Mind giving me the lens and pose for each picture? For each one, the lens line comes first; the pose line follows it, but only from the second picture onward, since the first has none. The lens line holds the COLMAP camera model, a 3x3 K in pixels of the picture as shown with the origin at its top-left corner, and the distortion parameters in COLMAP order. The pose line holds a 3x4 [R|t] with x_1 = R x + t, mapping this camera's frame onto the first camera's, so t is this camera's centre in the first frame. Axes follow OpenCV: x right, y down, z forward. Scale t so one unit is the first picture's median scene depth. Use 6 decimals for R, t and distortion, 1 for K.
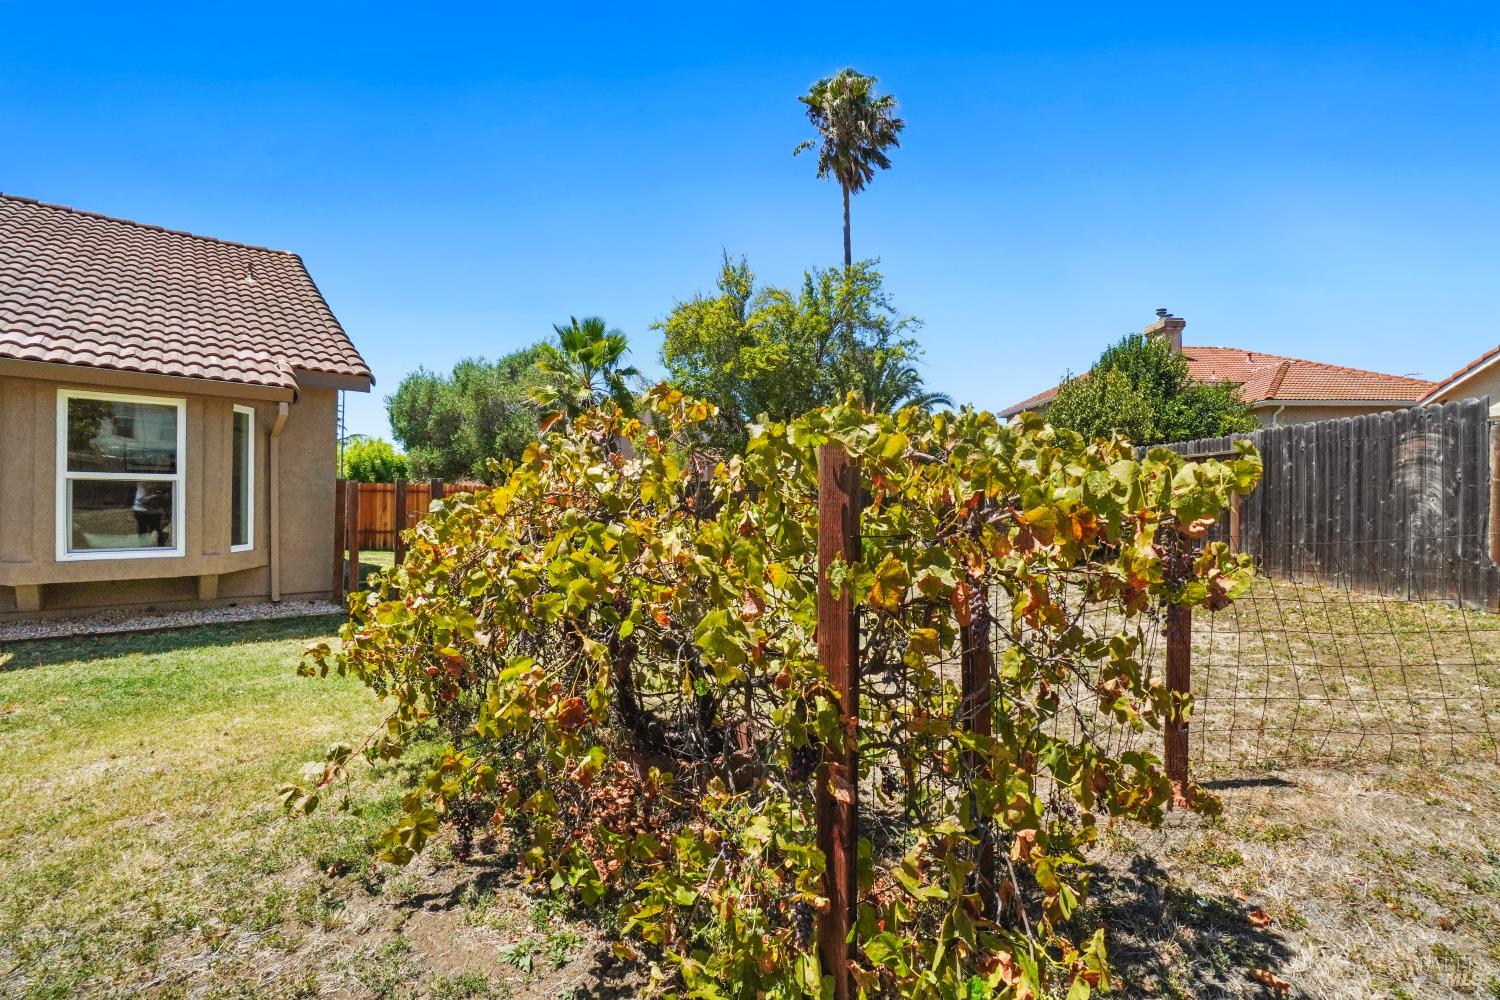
lens RADIAL K [[662.8, 0, 748.5], [0, 662.8, 501.3], [0, 0, 1]] dist [-0.025188, 0.003412]
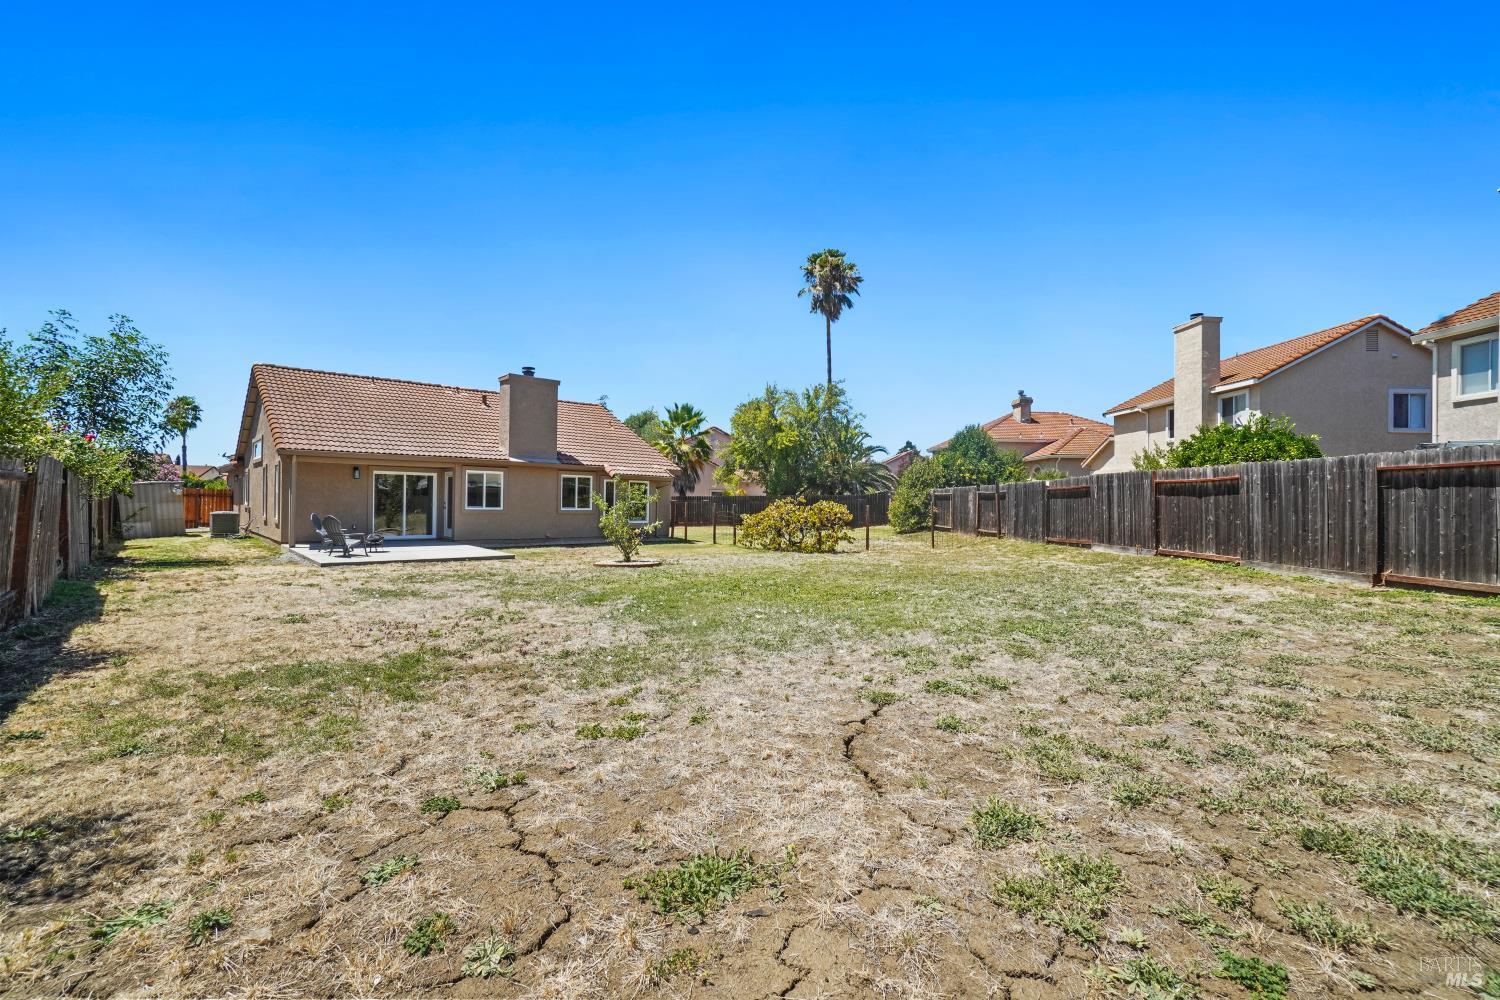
lens RADIAL K [[662.8, 0, 737.1], [0, 662.8, 497.0], [0, 0, 1]] dist [-0.025188, 0.003412]
pose [[0.999985, 0.000543, 0.005382, -0.105462], [-0.000497, 0.999964, -0.008490, -0.009033], [-0.005387, 0.008487, 0.999949, -0.787428]]
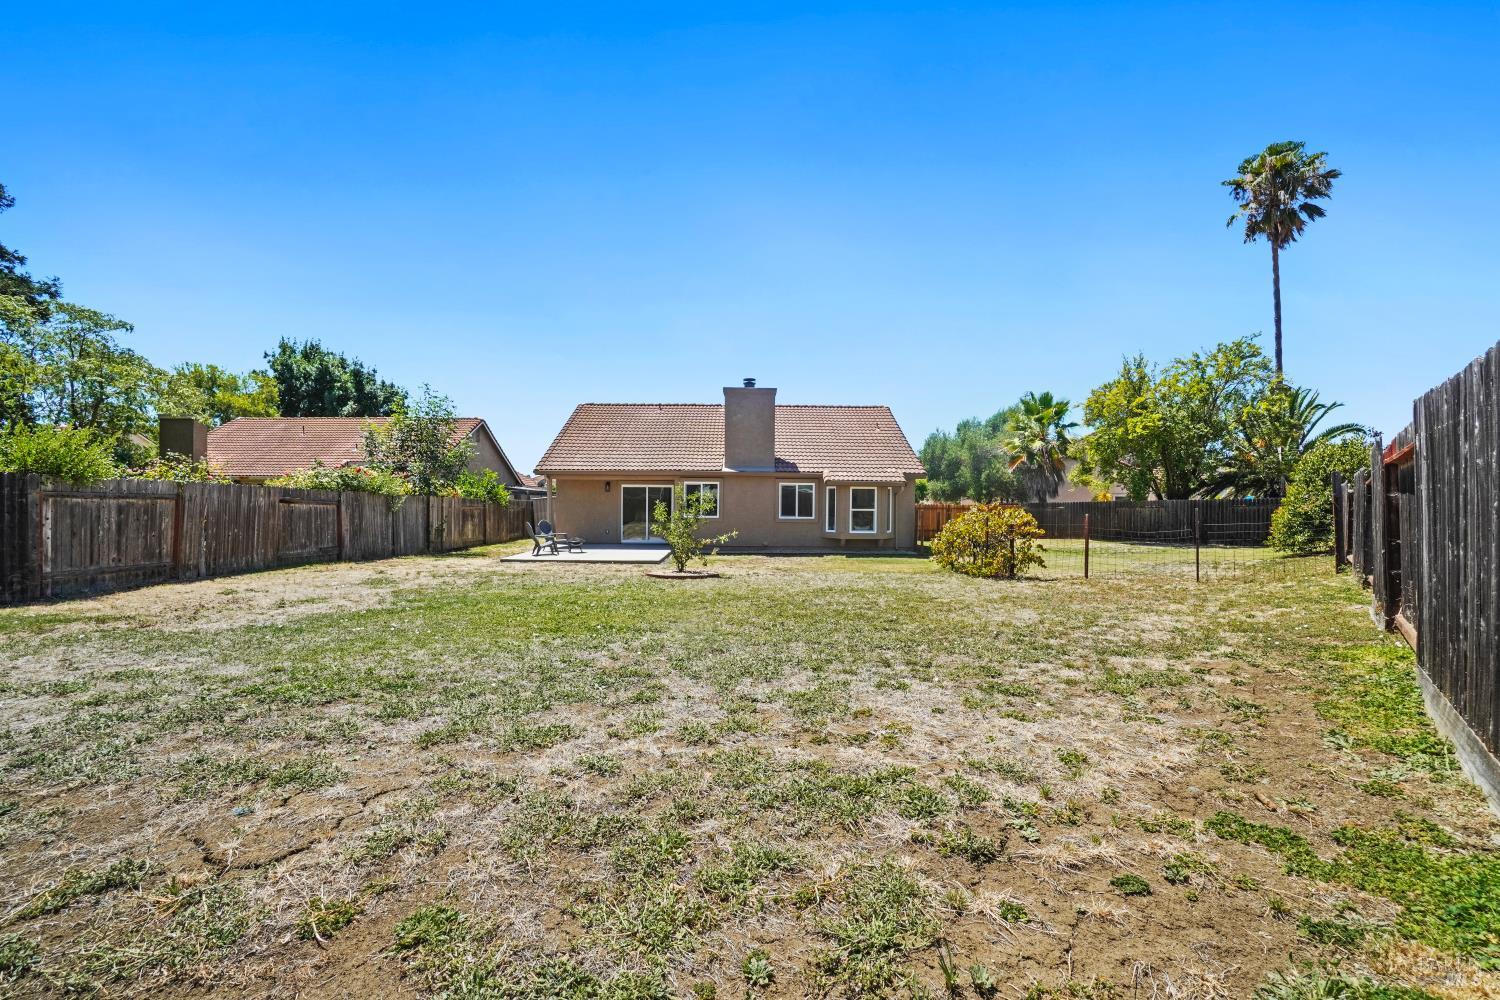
lens RADIAL K [[662.8, 0, 748.7], [0, 662.8, 506.9], [0, 0, 1]] dist [-0.025188, 0.003412]
pose [[0.743533, -0.006226, -0.668670, 0.260196], [0.002643, 0.999976, -0.006373, -0.008849], [0.668694, 0.002971, 0.743532, -0.553543]]
